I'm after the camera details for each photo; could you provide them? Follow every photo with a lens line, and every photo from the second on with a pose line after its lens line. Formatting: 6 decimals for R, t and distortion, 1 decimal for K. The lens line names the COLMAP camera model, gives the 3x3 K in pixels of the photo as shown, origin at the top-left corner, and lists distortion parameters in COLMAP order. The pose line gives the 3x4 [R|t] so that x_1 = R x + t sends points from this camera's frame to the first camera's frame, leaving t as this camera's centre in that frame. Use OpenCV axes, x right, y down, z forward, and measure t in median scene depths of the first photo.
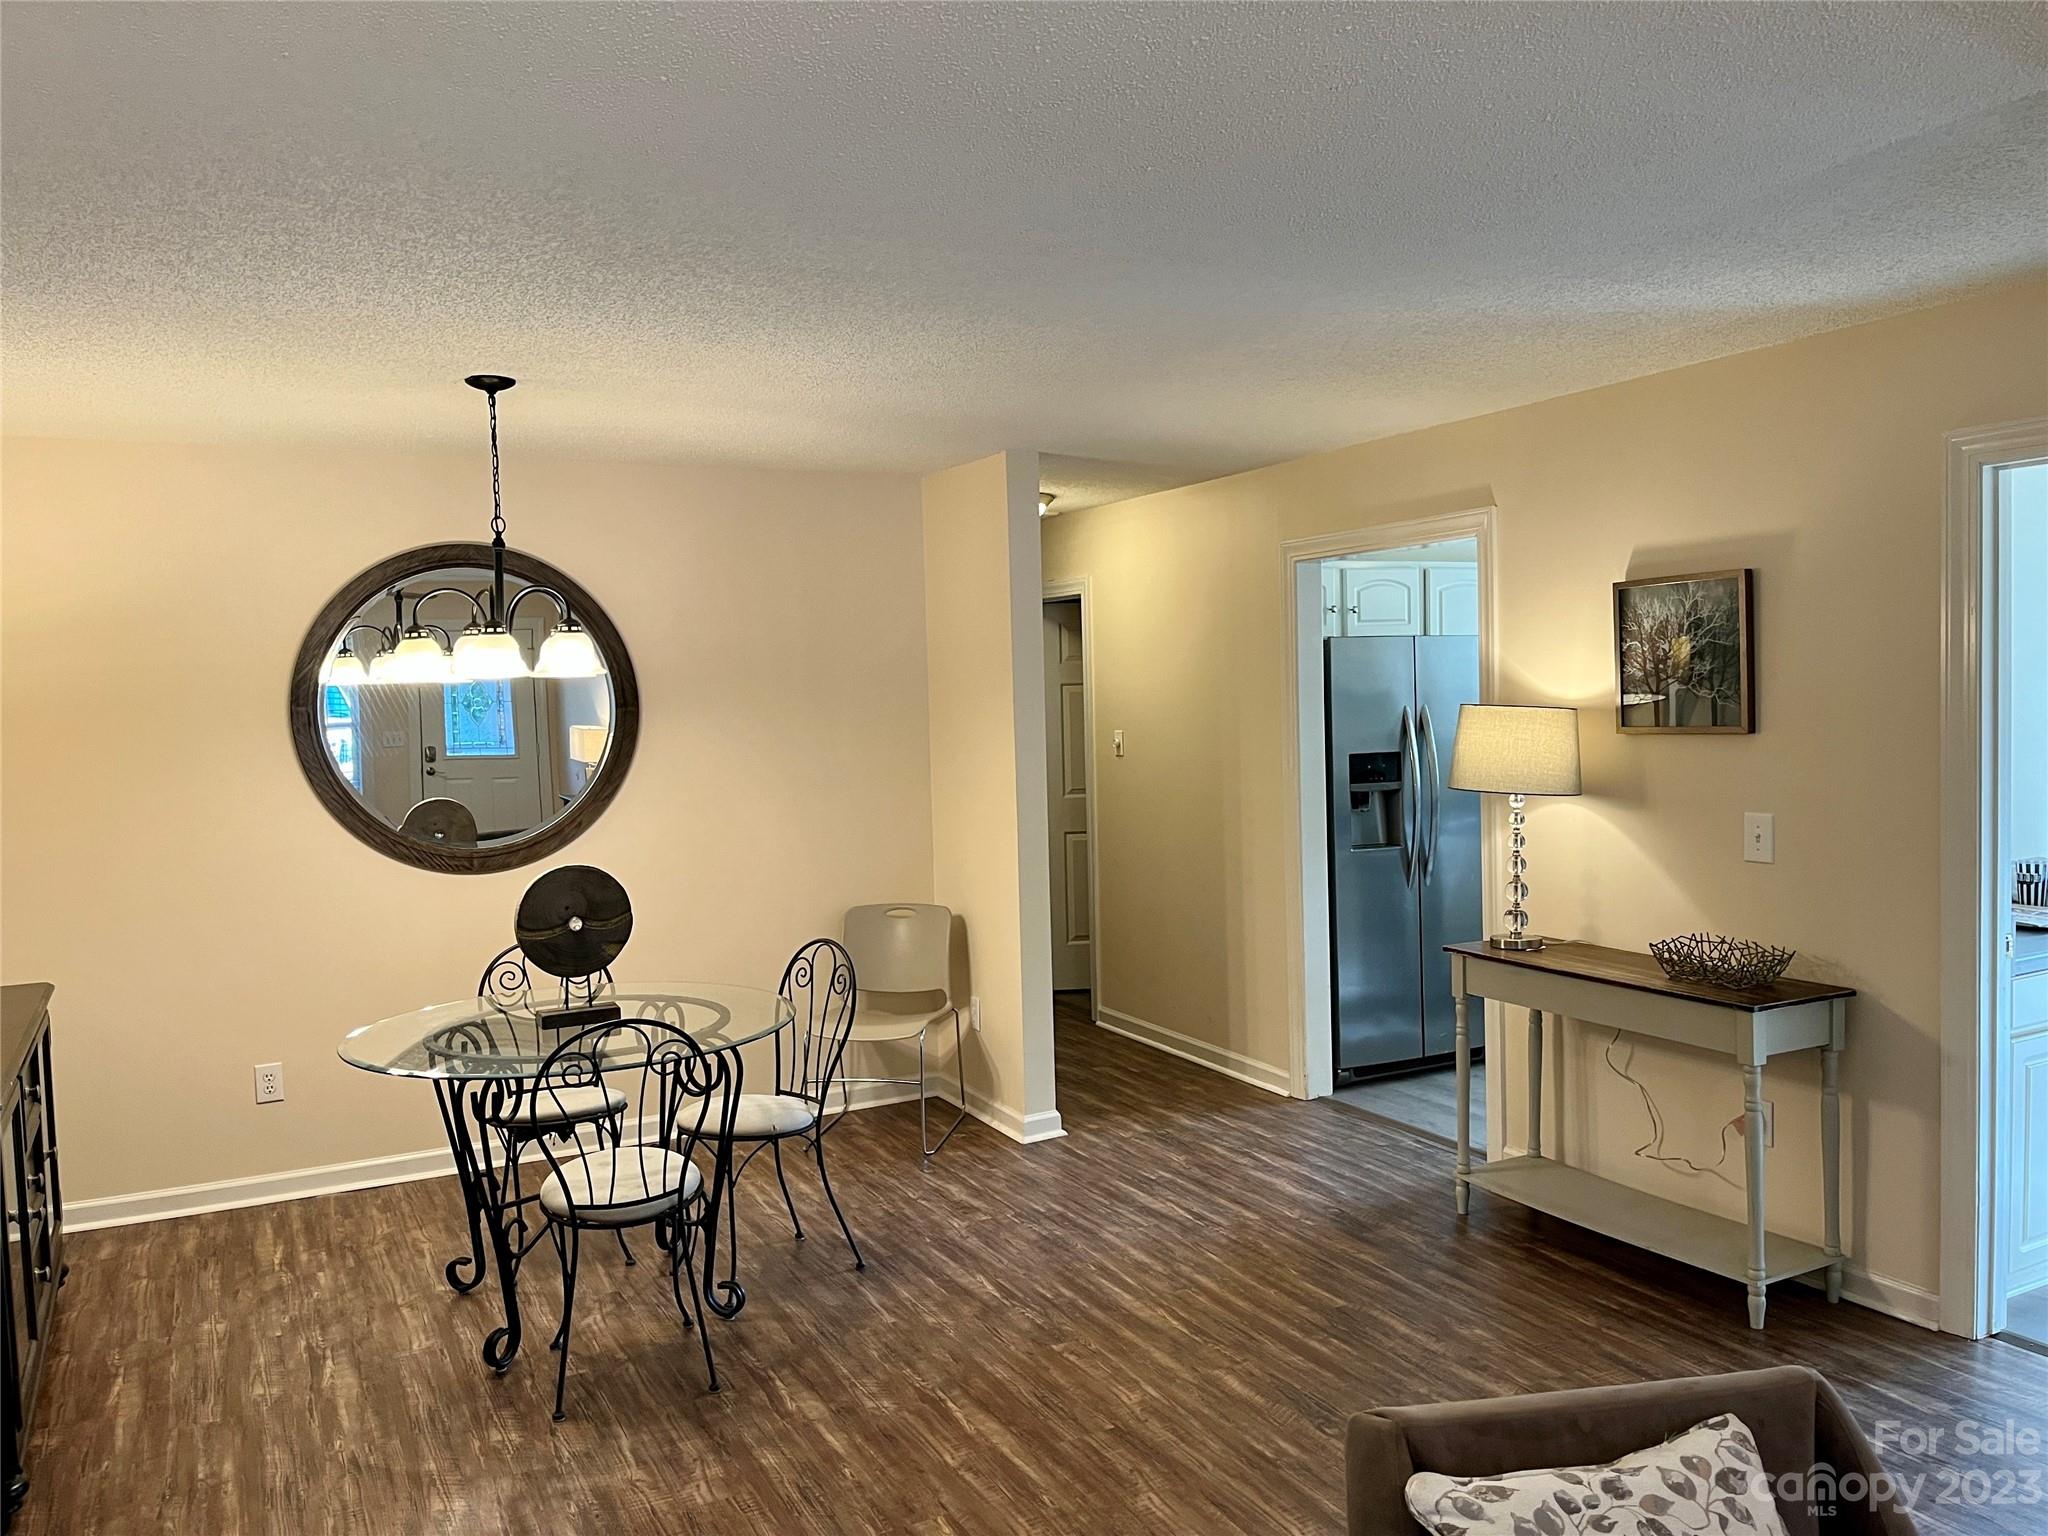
lens RADIAL K [[1542.7, 0, 1022.7], [0, 1542.7, 776.1], [0, 0, 1]] dist [0.050388, -0.060093]
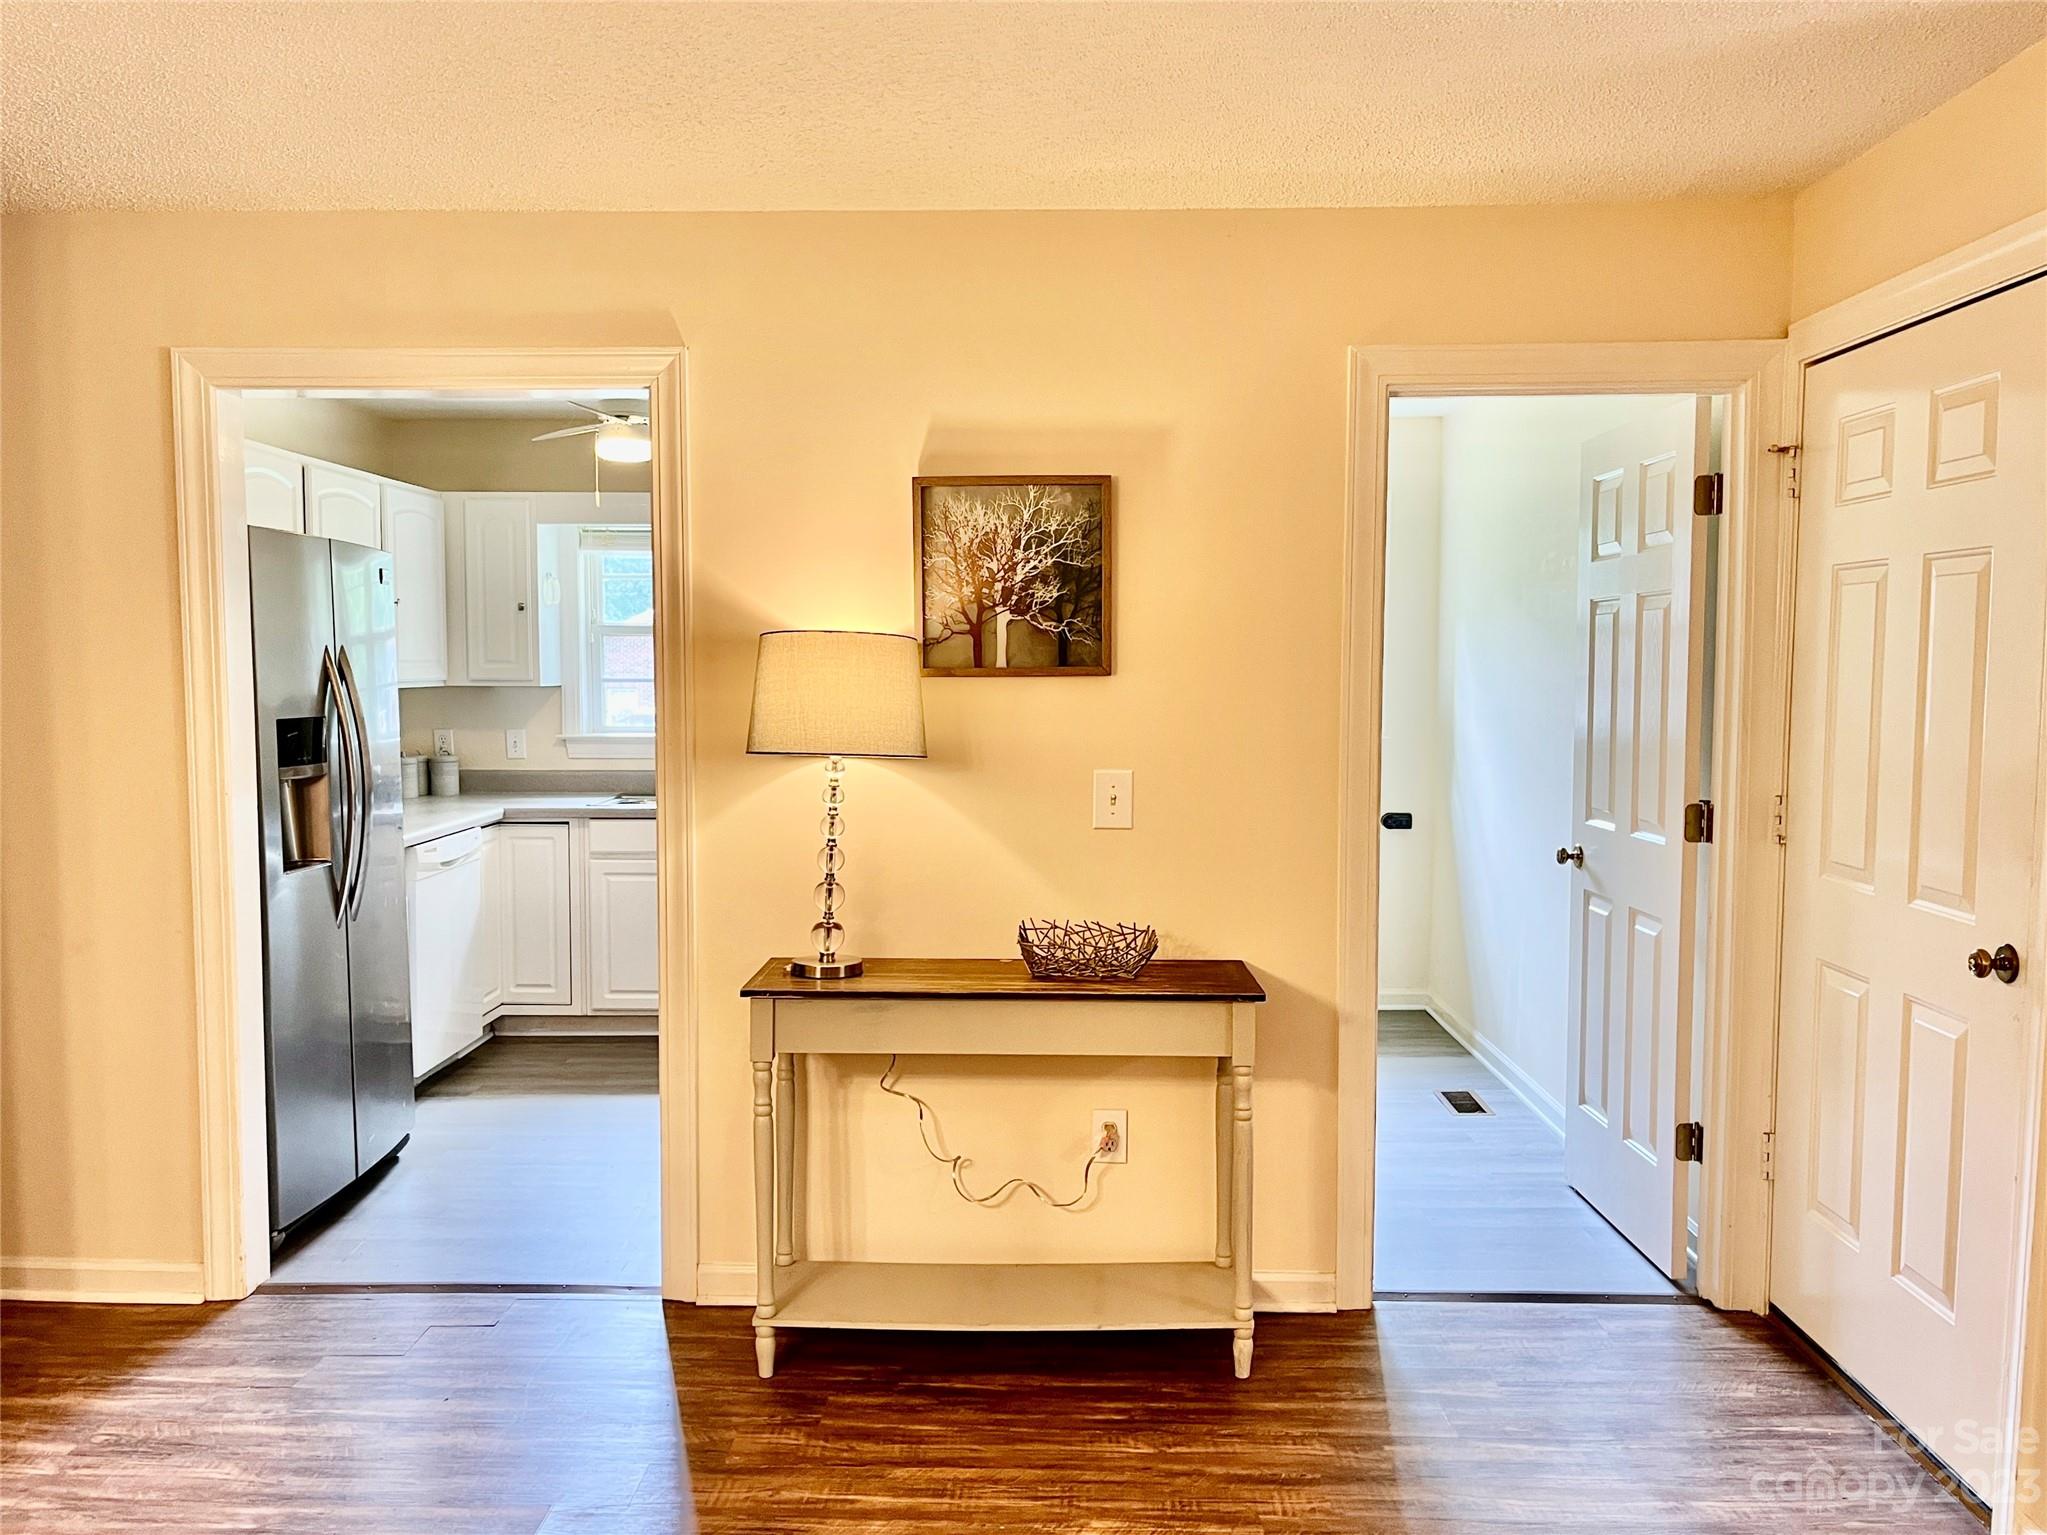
lens RADIAL K [[1648.9, 0, 1020.3], [0, 1648.9, 749.1], [0, 0, 1]] dist [0.035400, -0.041967]
pose [[0.482324, -0.018077, 0.875806, -0.316996], [0.034104, 0.999417, 0.001847, 0.009169], [-0.875329, 0.028978, 0.482660, 0.581379]]
